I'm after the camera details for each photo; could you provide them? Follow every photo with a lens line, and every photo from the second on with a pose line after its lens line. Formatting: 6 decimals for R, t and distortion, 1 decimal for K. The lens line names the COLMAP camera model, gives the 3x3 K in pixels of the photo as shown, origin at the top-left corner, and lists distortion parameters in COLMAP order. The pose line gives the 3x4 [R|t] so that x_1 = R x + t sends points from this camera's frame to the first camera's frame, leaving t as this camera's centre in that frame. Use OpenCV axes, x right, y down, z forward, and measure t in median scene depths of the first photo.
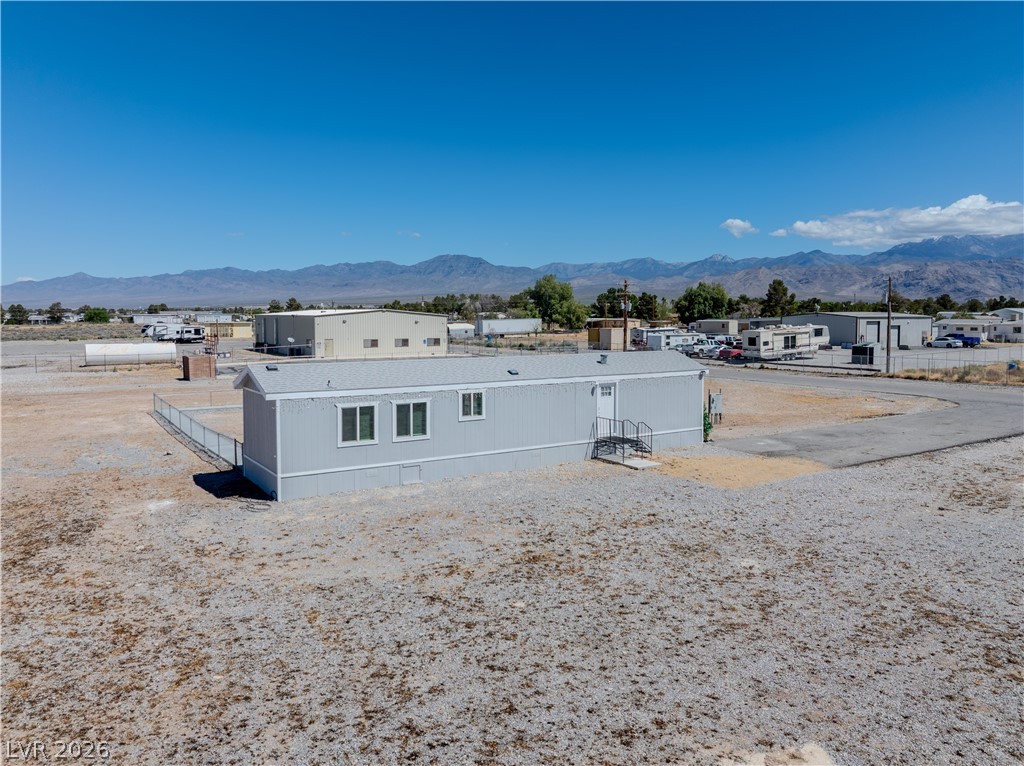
lens RADIAL K [[742.9, 0, 512.4], [0, 742.9, 352.8], [0, 0, 1]] dist [-0.023472, 0.000154]
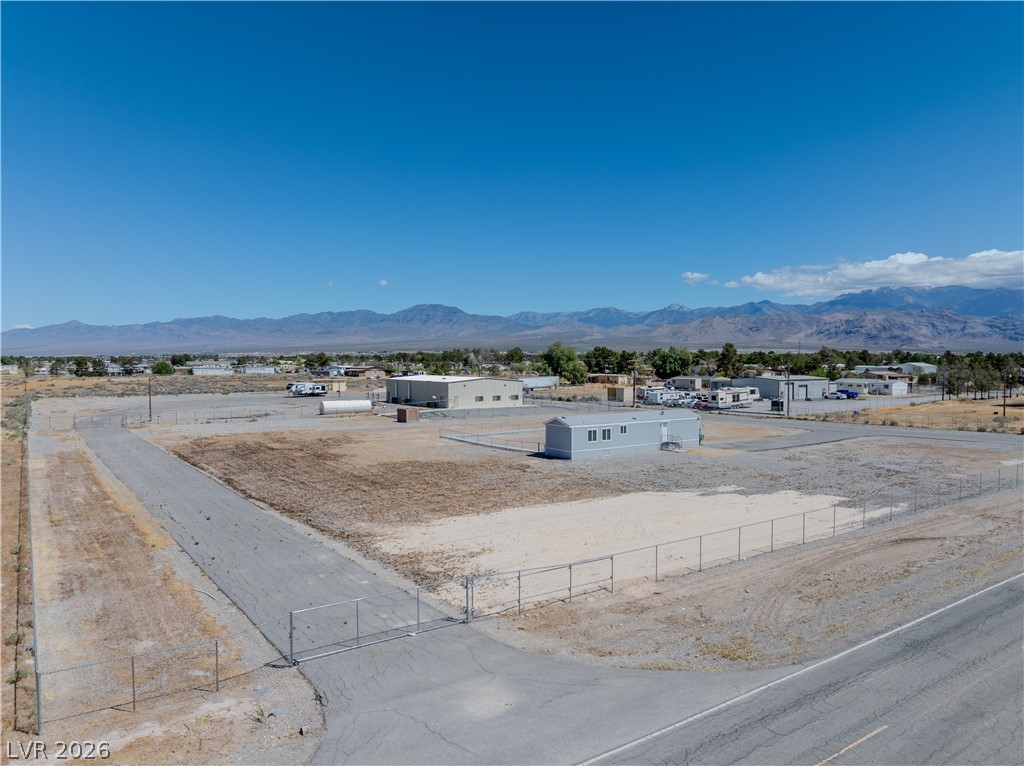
lens RADIAL K [[716.0, 0, 512.0], [0, 716.0, 383.0], [0, 0, 1]] dist [-0.006576, -0.004554]
pose [[0.998899, -0.002582, 0.046846, -0.147640], [0.003370, 0.999854, -0.016766, -0.015998], [-0.046796, 0.016905, 0.998761, -0.423132]]
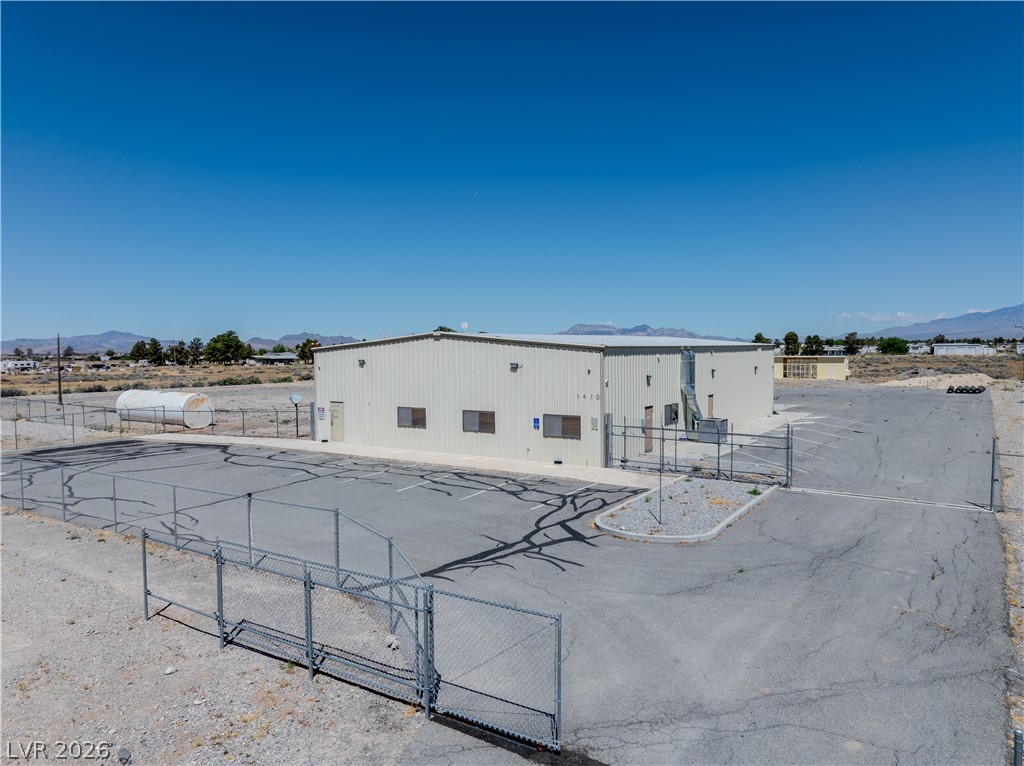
lens RADIAL K [[716.0, 0, 512.0], [0, 716.0, 383.0], [0, 0, 1]] dist [-0.006576, -0.004554]
pose [[0.437585, 0.041175, -0.898234, 0.136554], [-0.039742, 0.998860, 0.026427, -0.033610], [0.898299, 0.024134, 0.438722, 0.675925]]
